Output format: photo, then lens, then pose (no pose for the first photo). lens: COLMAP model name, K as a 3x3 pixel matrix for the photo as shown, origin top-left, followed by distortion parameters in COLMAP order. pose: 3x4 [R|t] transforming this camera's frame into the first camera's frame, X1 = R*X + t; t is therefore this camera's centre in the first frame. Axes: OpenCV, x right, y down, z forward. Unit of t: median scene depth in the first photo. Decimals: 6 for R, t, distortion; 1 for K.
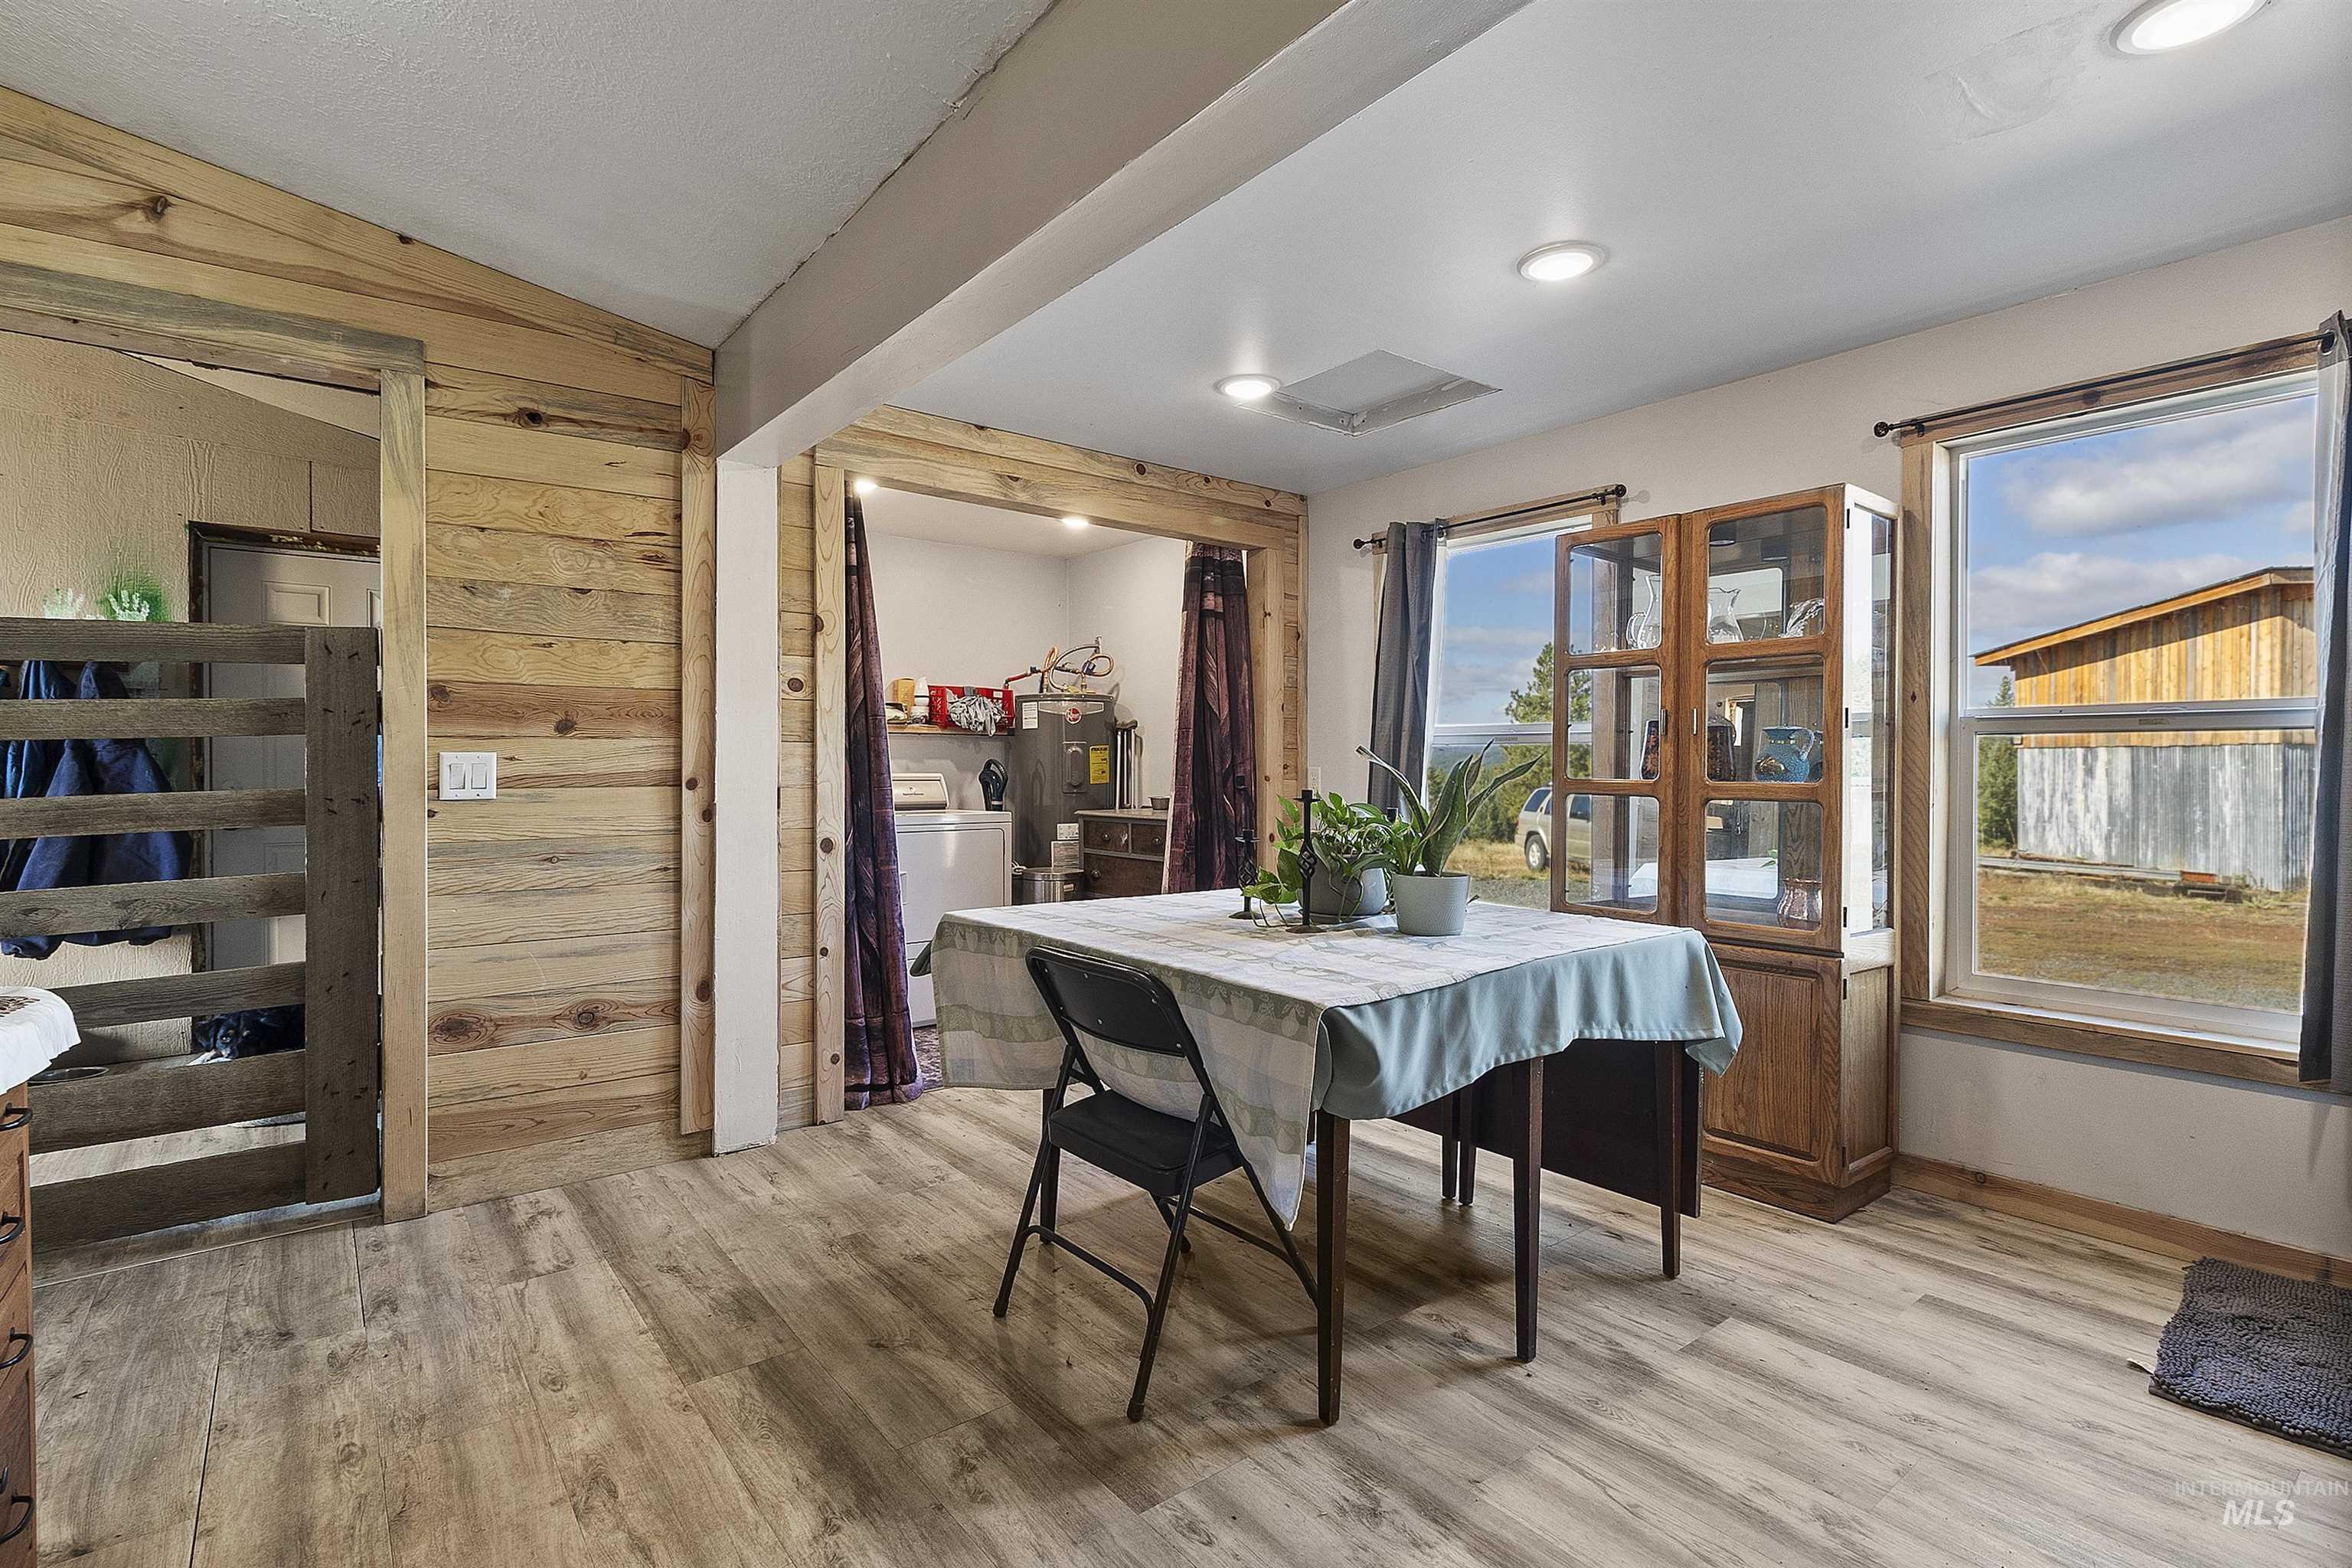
lens RADIAL K [[1099.0, 0, 1176.5], [0, 1099.0, 754.8], [0, 0, 1]] dist [0.002757, 0.000174]
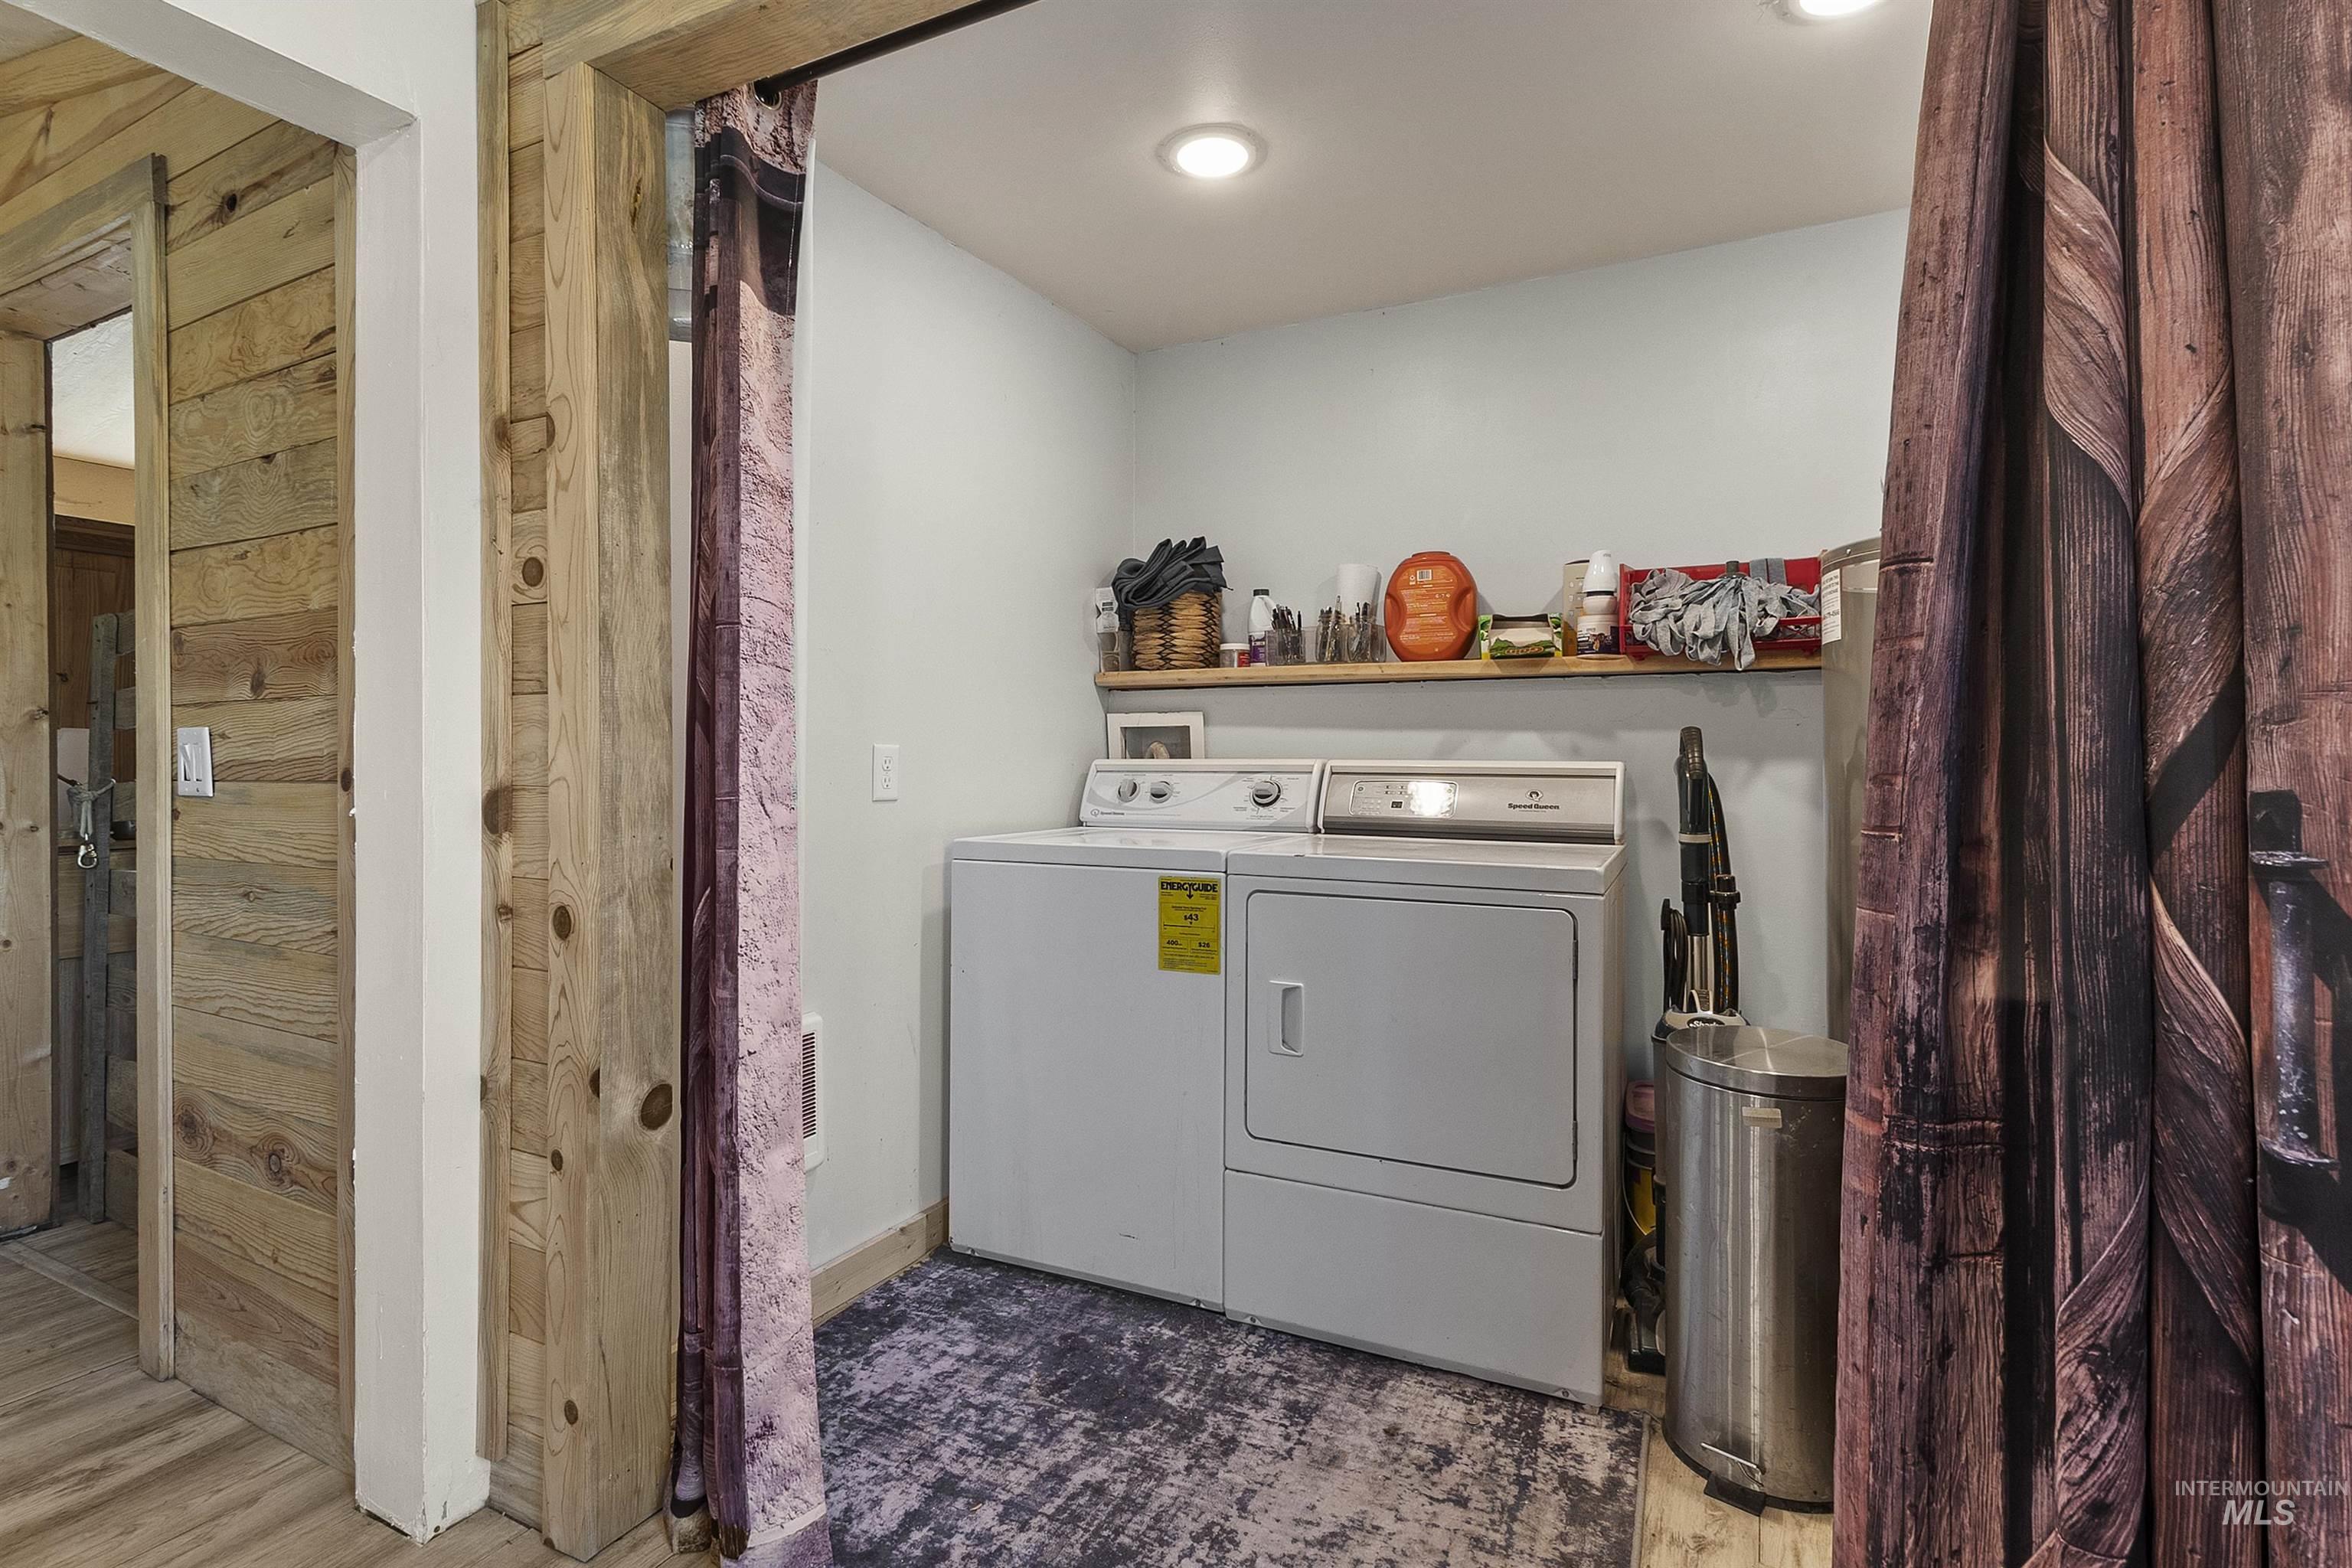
lens RADIAL K [[1099.0, 0, 1176.5], [0, 1099.0, 754.8], [0, 0, 1]] dist [0.002757, 0.000174]
pose [[0.402875, 0.000104, -0.915255, 0.118836], [0.013161, 0.999896, 0.005907, 0.009428], [0.915161, -0.014425, 0.402831, 0.658028]]
